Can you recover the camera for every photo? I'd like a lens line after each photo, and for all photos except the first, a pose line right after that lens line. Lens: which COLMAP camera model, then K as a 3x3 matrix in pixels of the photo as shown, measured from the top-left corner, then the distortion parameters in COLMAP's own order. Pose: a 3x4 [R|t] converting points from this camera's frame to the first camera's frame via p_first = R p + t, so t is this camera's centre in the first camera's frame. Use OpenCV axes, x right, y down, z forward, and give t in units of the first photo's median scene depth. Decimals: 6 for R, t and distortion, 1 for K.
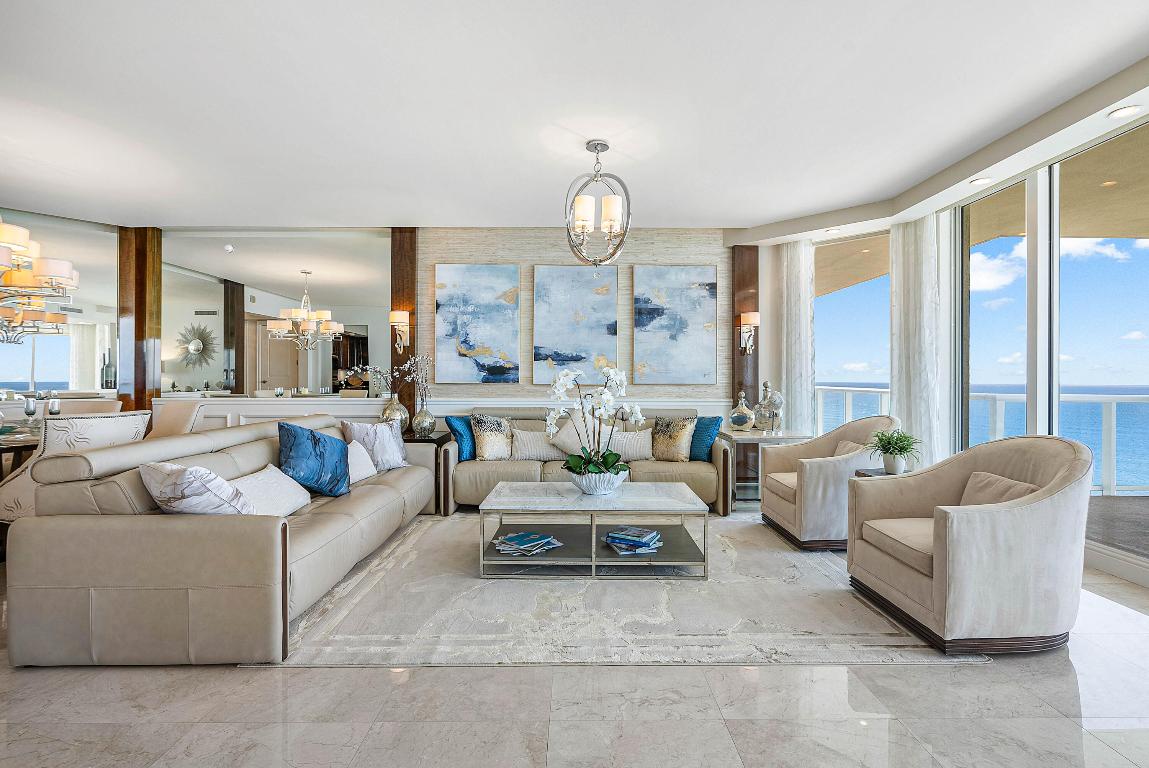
lens RADIAL K [[541.6, 0, 569.5], [0, 541.6, 367.2], [0, 0, 1]] dist [-0.001448, 0.001037]
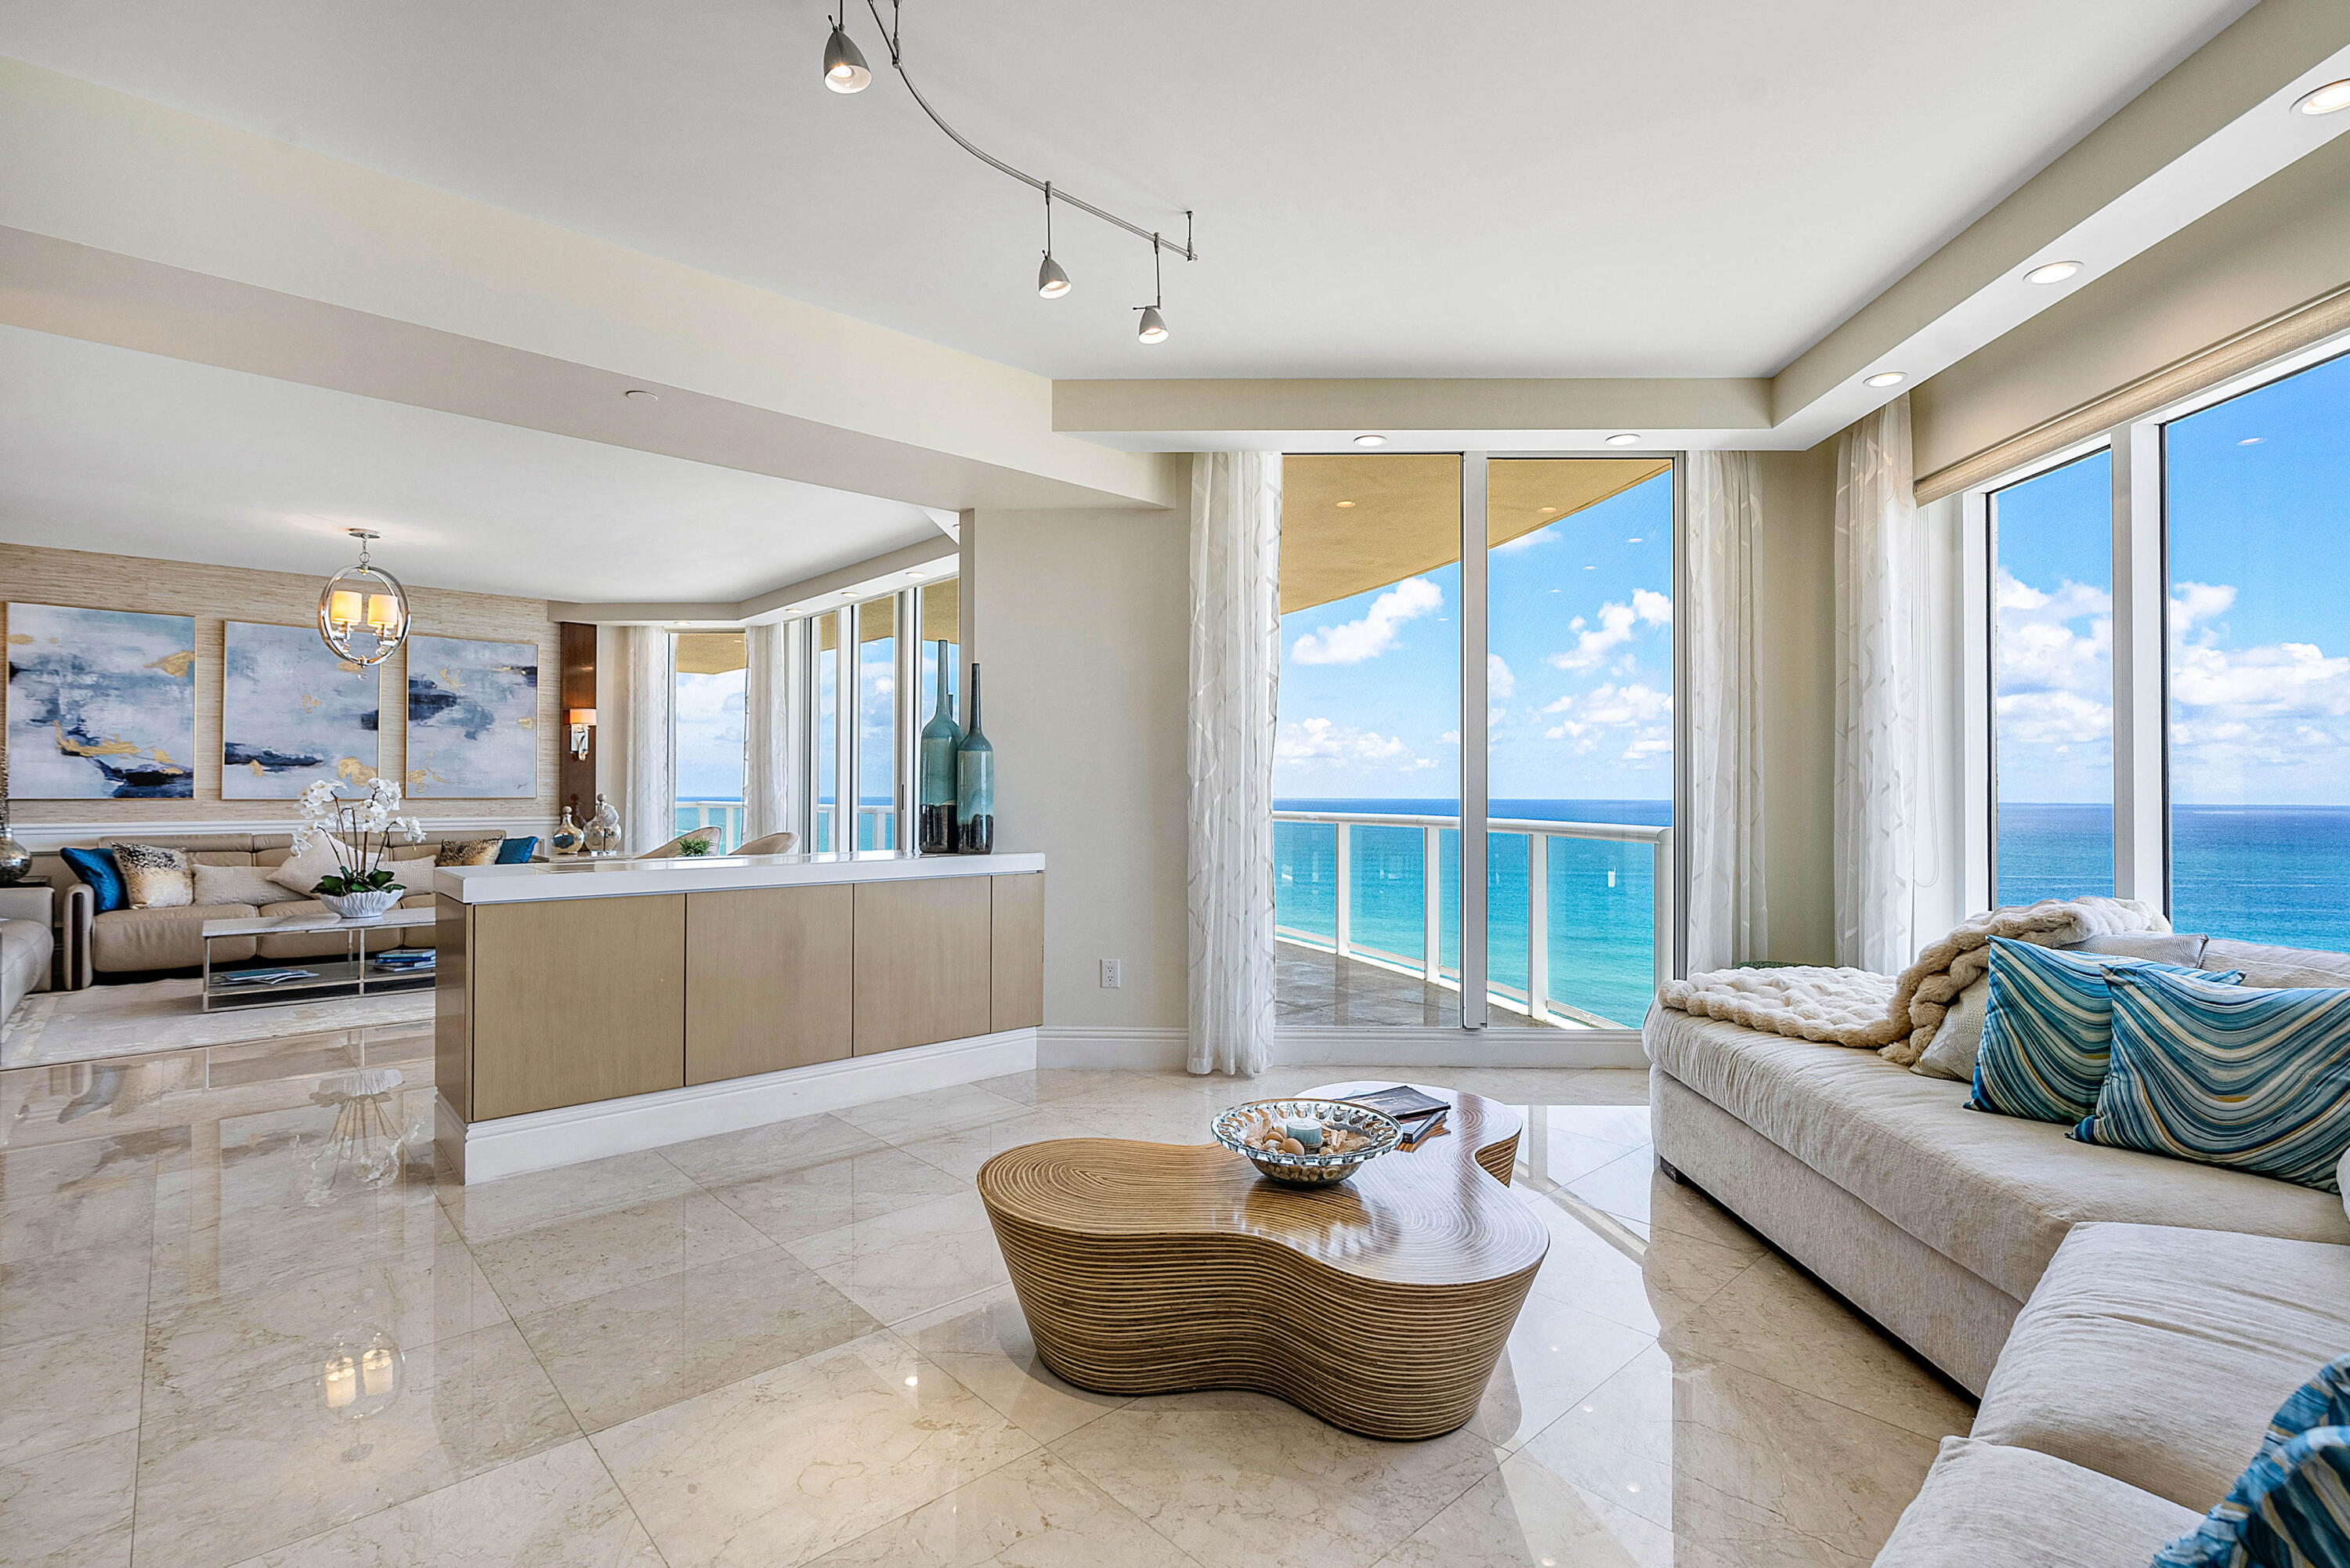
lens RADIAL K [[1095.7, 0, 1193.4], [0, 1095.7, 783.3], [0, 0, 1]] dist [-0.005102, 0.001487]
pose [[0.729577, 0.002703, 0.683893, -0.114379], [-0.011828, 0.999892, 0.008666, -0.014262], [-0.683796, -0.014412, 0.729531, -0.792533]]
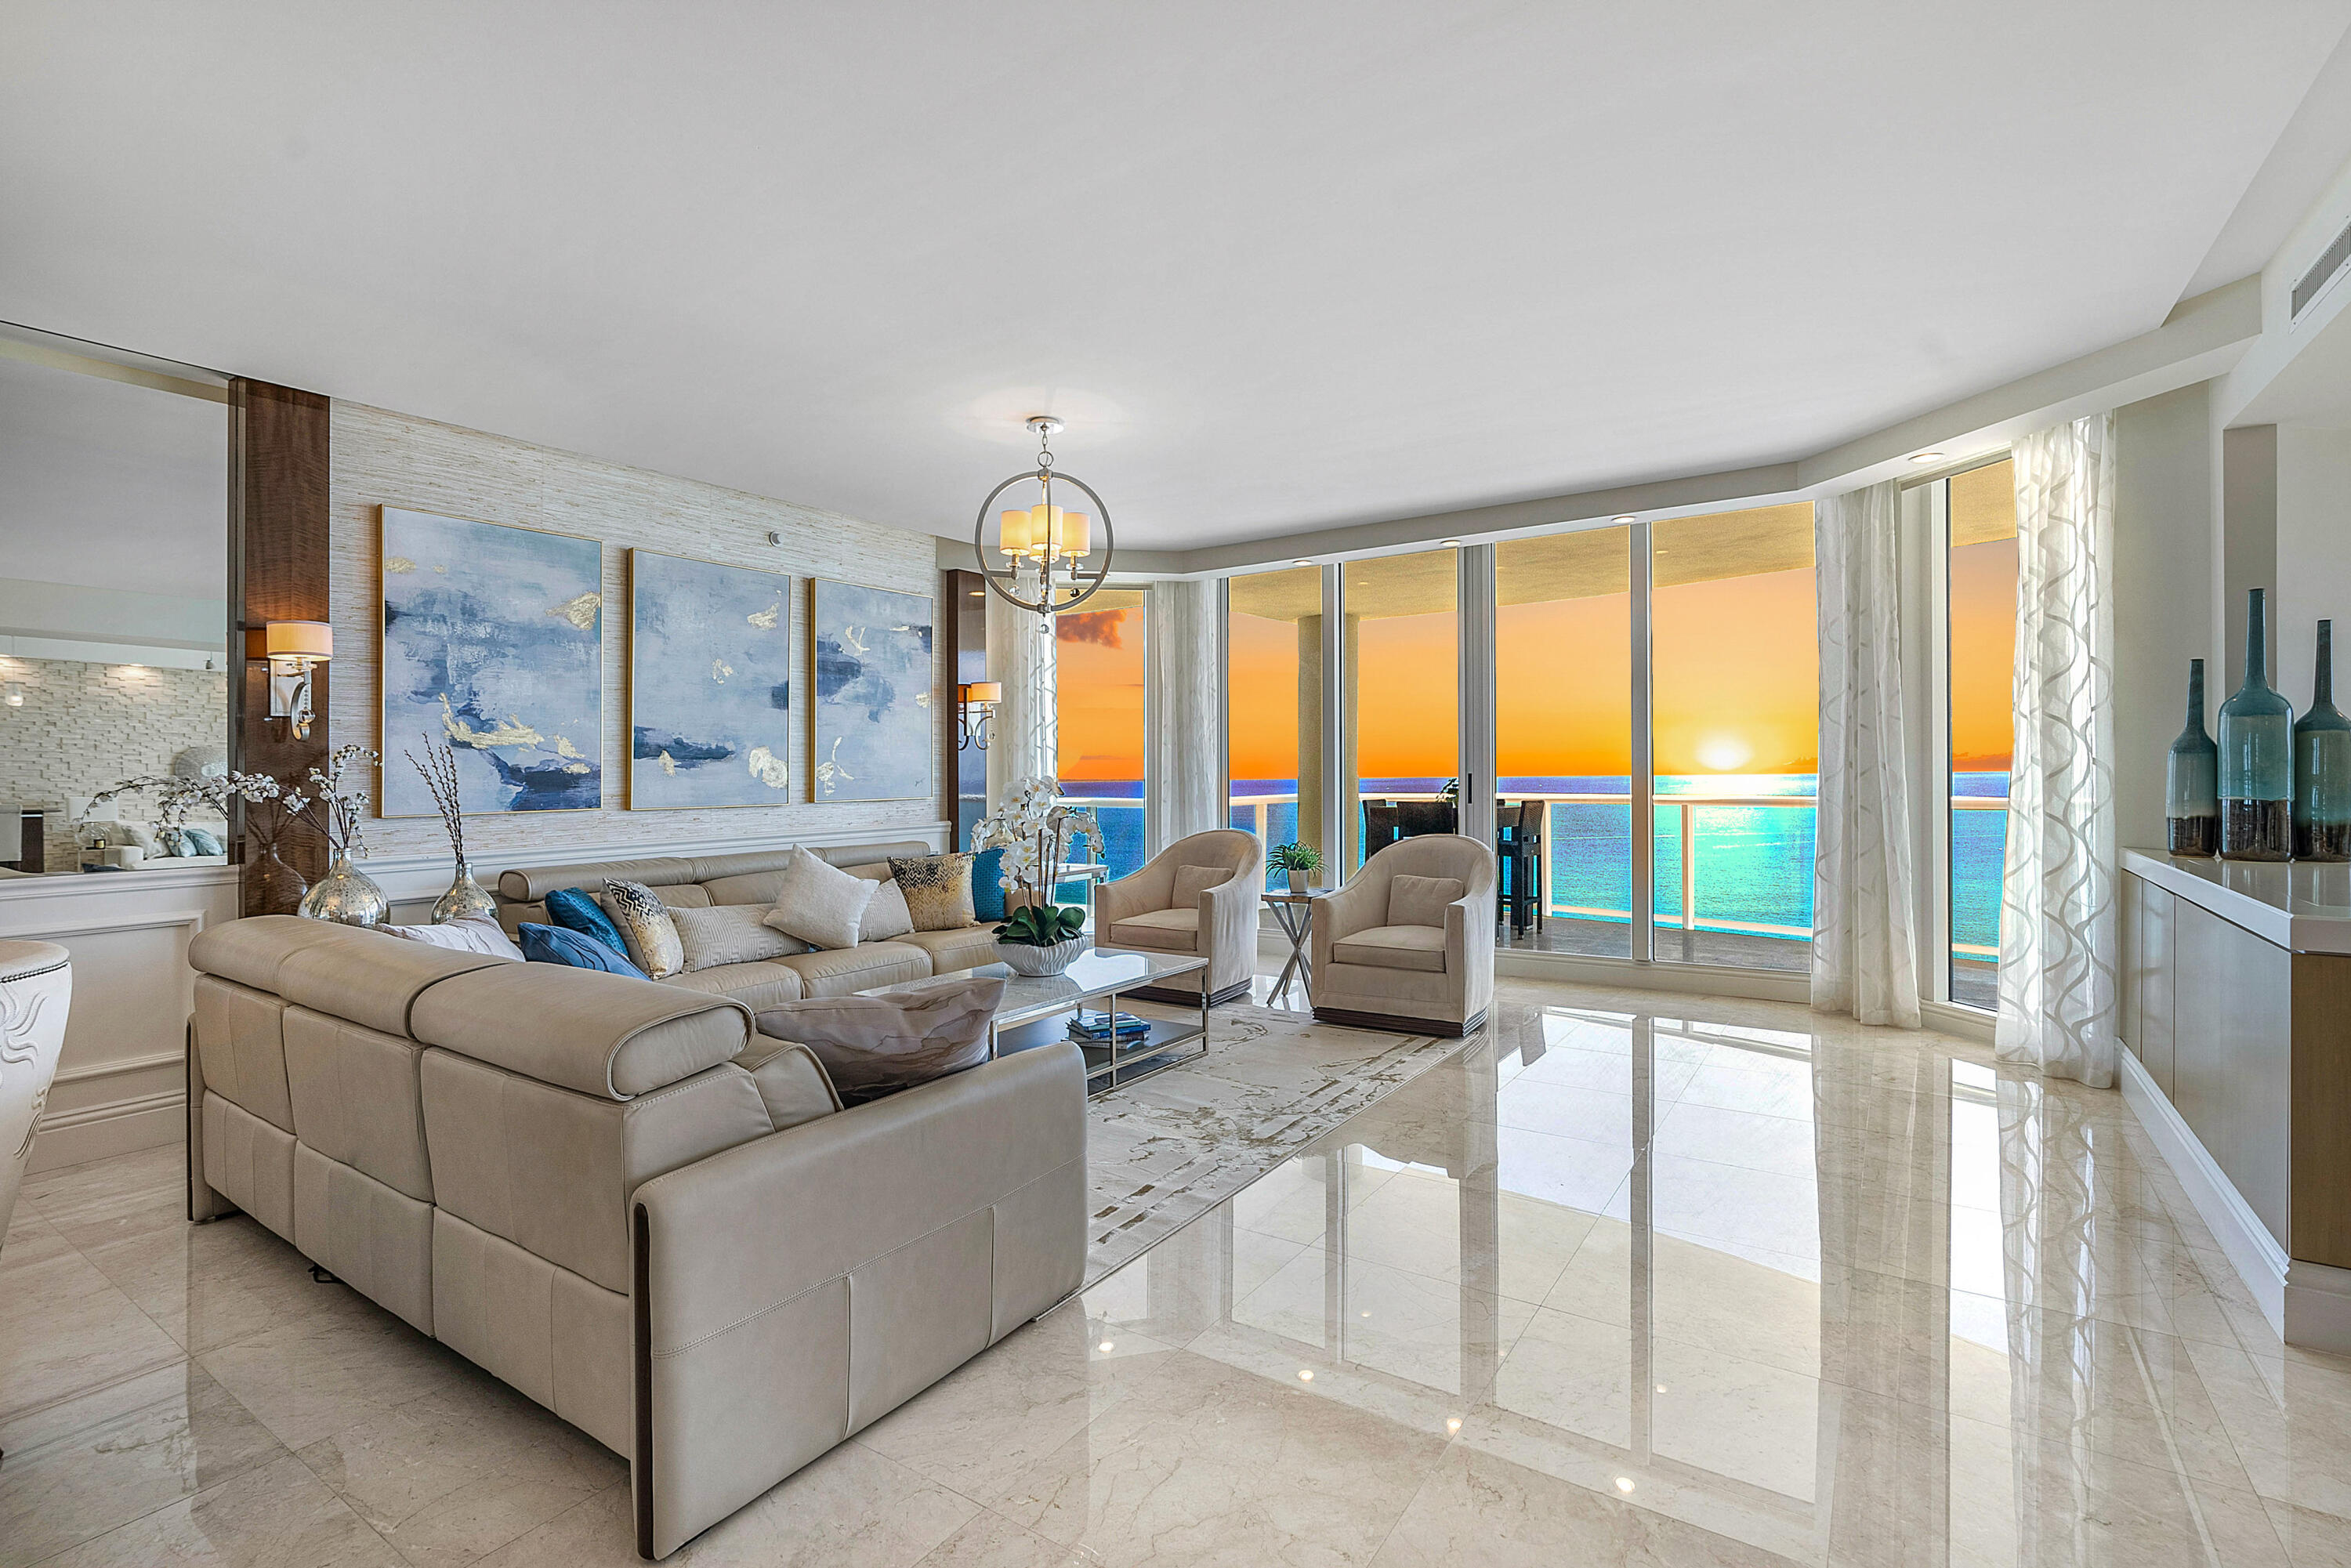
lens RADIAL K [[1096.3, 0, 1193.9], [0, 1096.3, 783.3], [0, 0, 1]] dist [-0.005102, 0.001487]
pose [[0.560325, -0.017400, 0.828090, -0.568277], [-0.002020, 0.999748, 0.022373, -0.012420], [-0.828271, -0.014209, 0.560148, 0.088477]]
